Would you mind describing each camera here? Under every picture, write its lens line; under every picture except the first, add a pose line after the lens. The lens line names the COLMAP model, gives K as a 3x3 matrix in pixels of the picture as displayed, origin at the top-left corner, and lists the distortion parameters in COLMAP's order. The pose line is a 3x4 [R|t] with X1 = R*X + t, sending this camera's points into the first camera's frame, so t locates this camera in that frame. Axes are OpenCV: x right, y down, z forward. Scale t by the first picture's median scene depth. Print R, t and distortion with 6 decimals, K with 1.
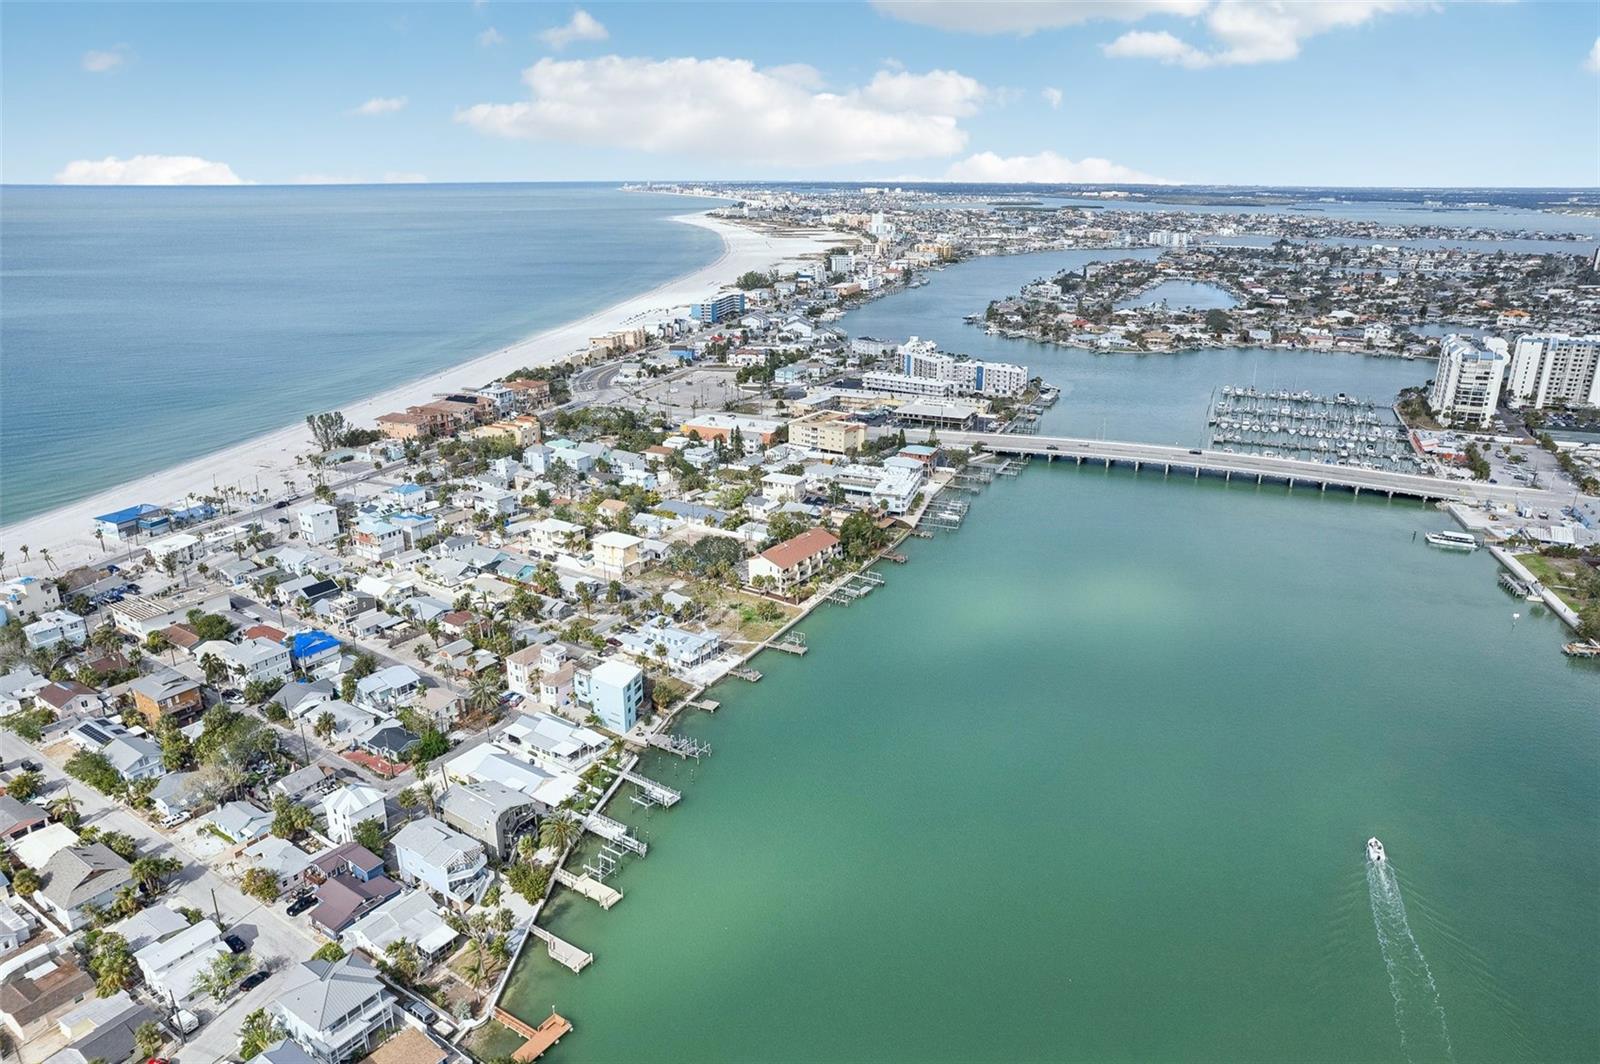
lens RADIAL K [[1039.3, 0, 798.2], [0, 1039.3, 529.3], [0, 0, 1]] dist [-0.087521, 0.087060]
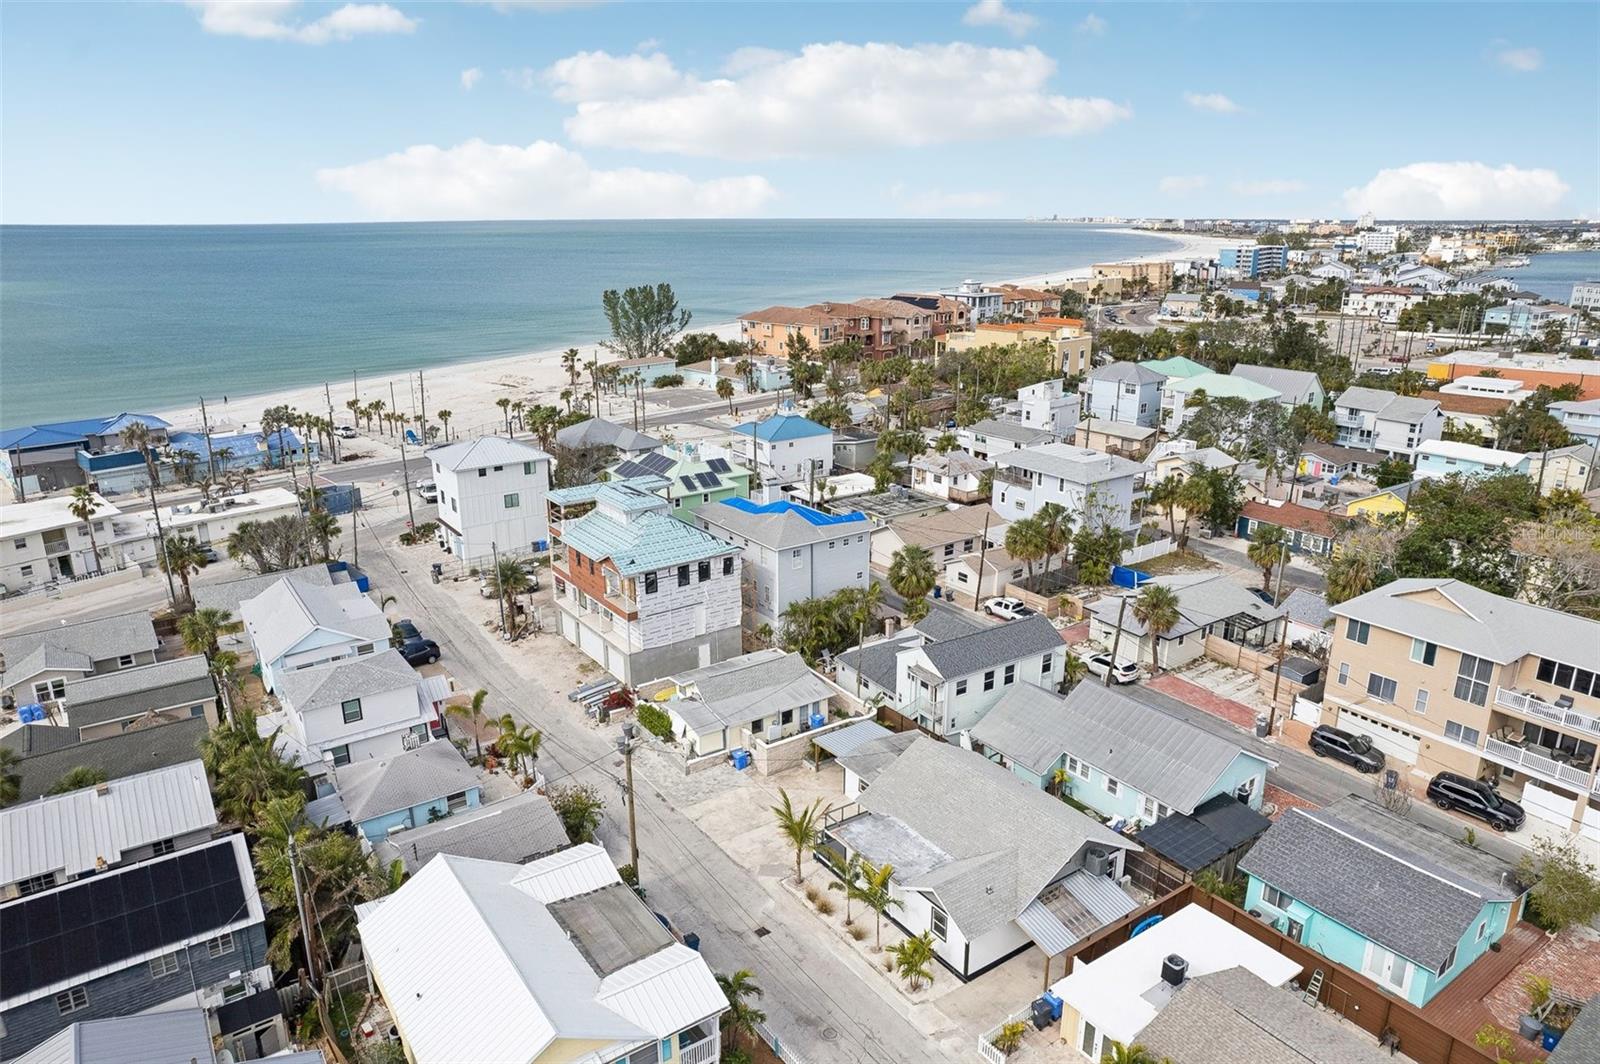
lens RADIAL K [[1035.3, 0, 798.9], [0, 1035.3, 528.0], [0, 0, 1]] dist [-0.084724, 0.082401]
pose [[0.933796, 0.098276, -0.344045, -0.284016], [-0.109698, 0.993869, -0.013843, -0.004305], [0.340575, 0.050668, 0.938851, 0.760404]]
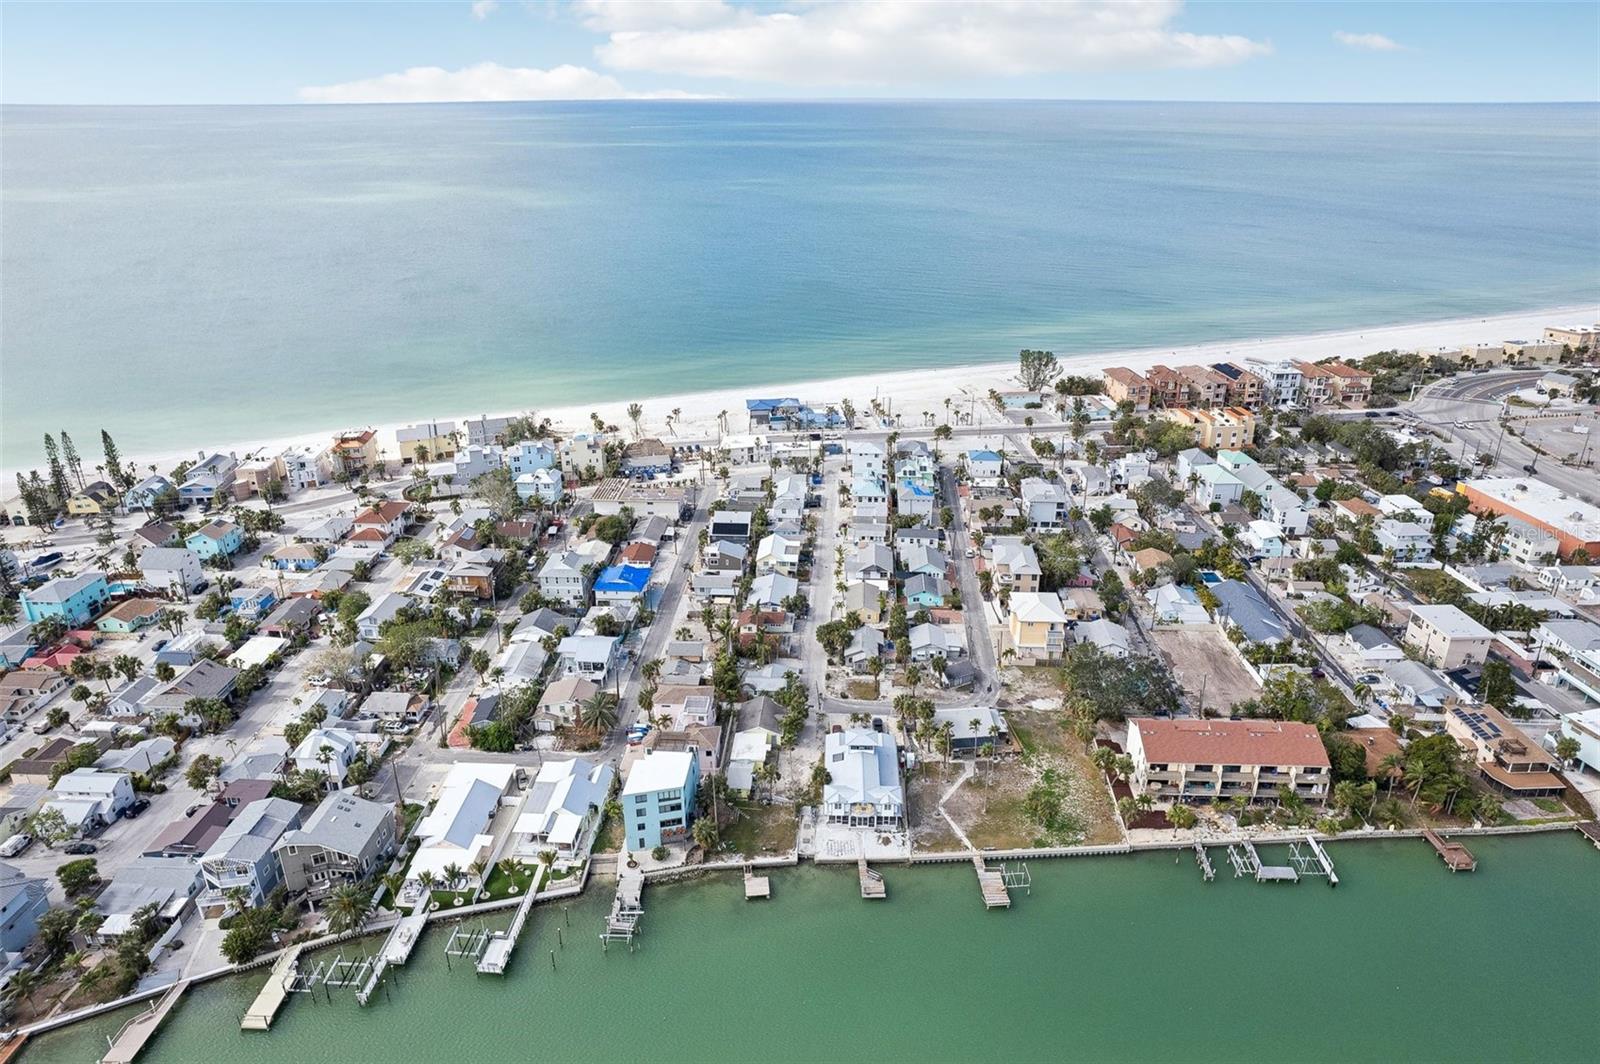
lens RADIAL K [[1035.3, 0, 798.9], [0, 1035.3, 528.0], [0, 0, 1]] dist [-0.084724, 0.082401]
pose [[0.511173, 0.326093, -0.795215, 0.261638], [-0.271472, 0.939122, 0.210600, -0.133331], [0.815479, 0.108226, 0.568579, 0.437481]]
